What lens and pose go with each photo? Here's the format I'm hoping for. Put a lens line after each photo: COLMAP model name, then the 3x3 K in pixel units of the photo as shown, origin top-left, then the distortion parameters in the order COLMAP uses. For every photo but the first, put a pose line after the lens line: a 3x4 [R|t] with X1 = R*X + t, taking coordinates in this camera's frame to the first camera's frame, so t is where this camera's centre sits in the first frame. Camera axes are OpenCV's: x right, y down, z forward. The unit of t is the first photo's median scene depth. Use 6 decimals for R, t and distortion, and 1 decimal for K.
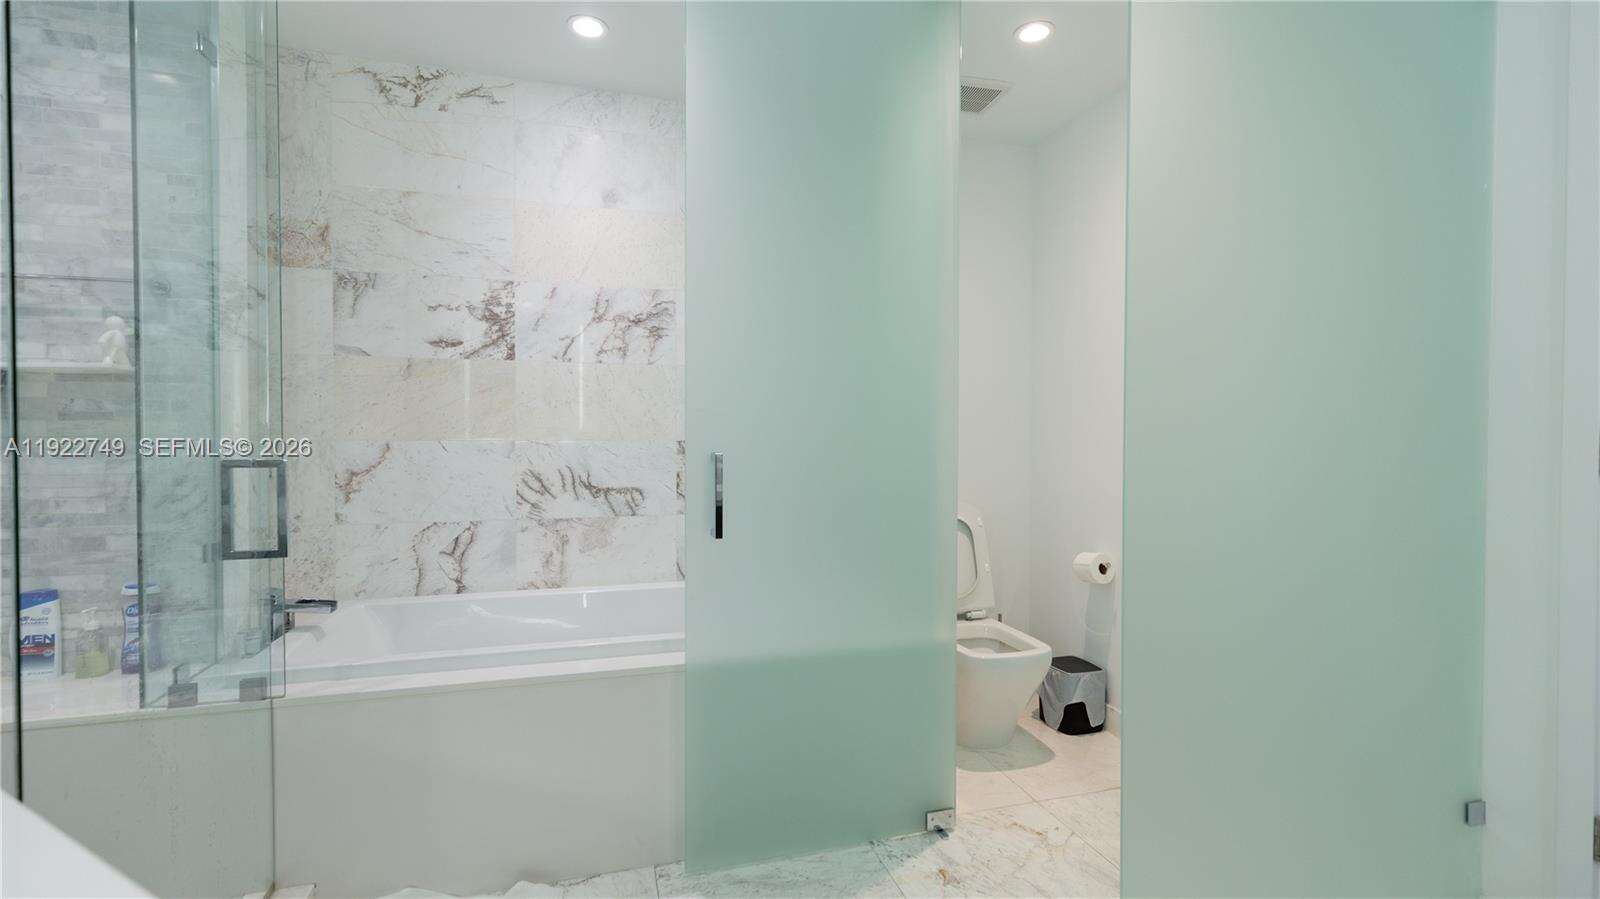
lens RADIAL K [[718.5, 0, 800.3], [0, 718.5, 448.3], [0, 0, 1]] dist [-0.002201, -0.000157]
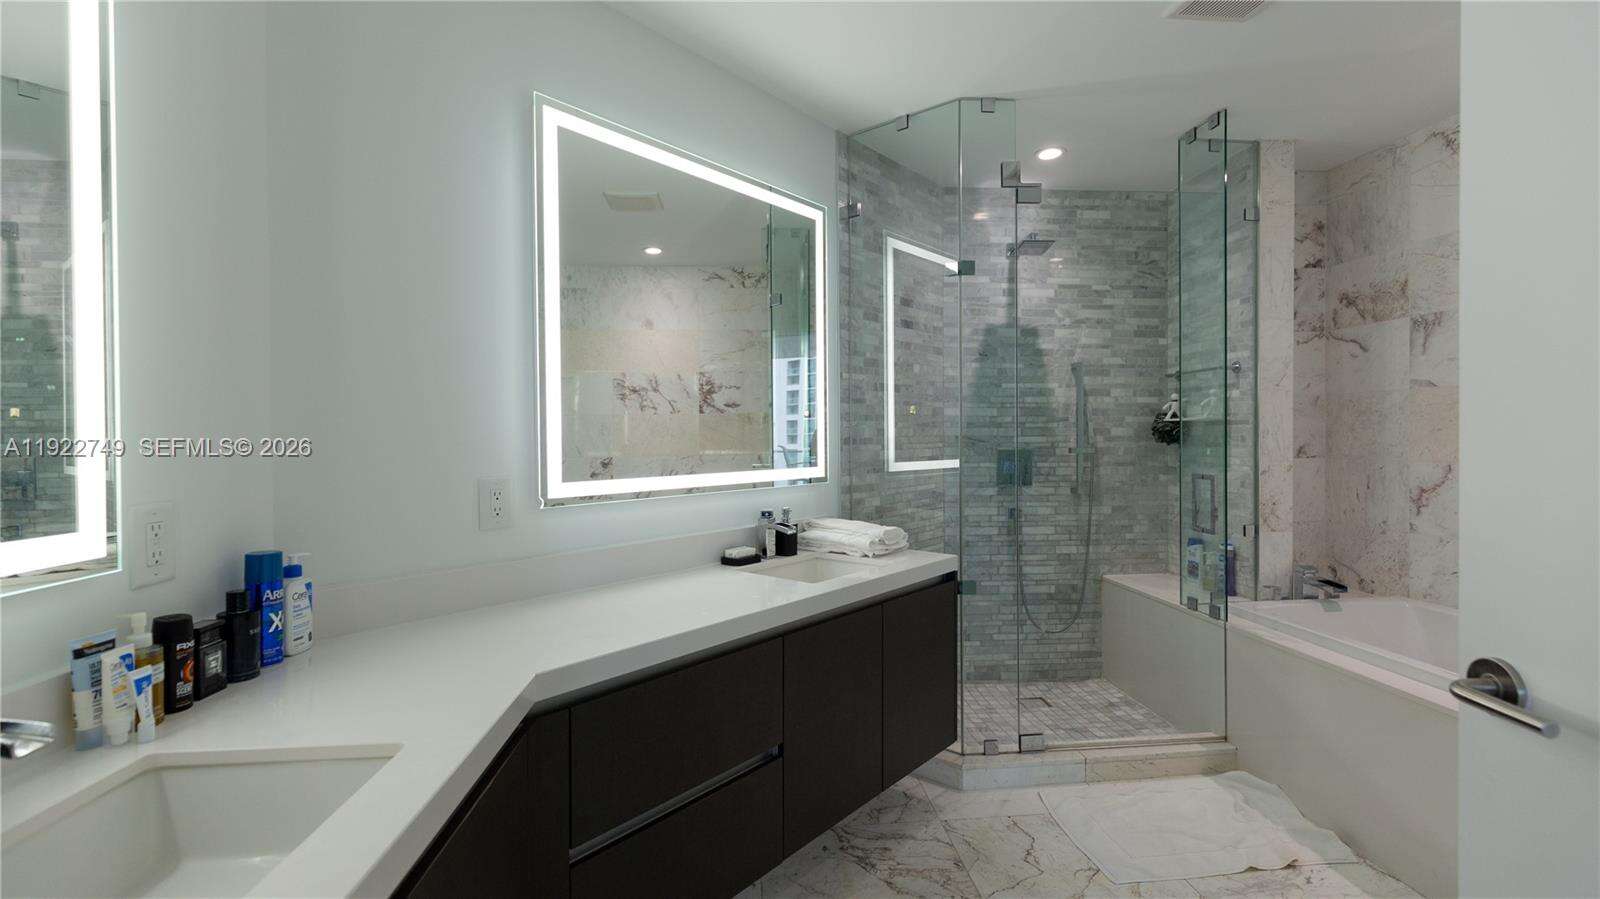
lens RADIAL K [[718.5, 0, 801.6], [0, 718.5, 446.7], [0, 0, 1]] dist [-0.002201, -0.000157]
pose [[-0.202458, 0.007578, -0.979262, 0.708292], [-0.013864, 0.999848, 0.010604, -0.033215], [0.979193, 0.015723, -0.202322, 0.261747]]
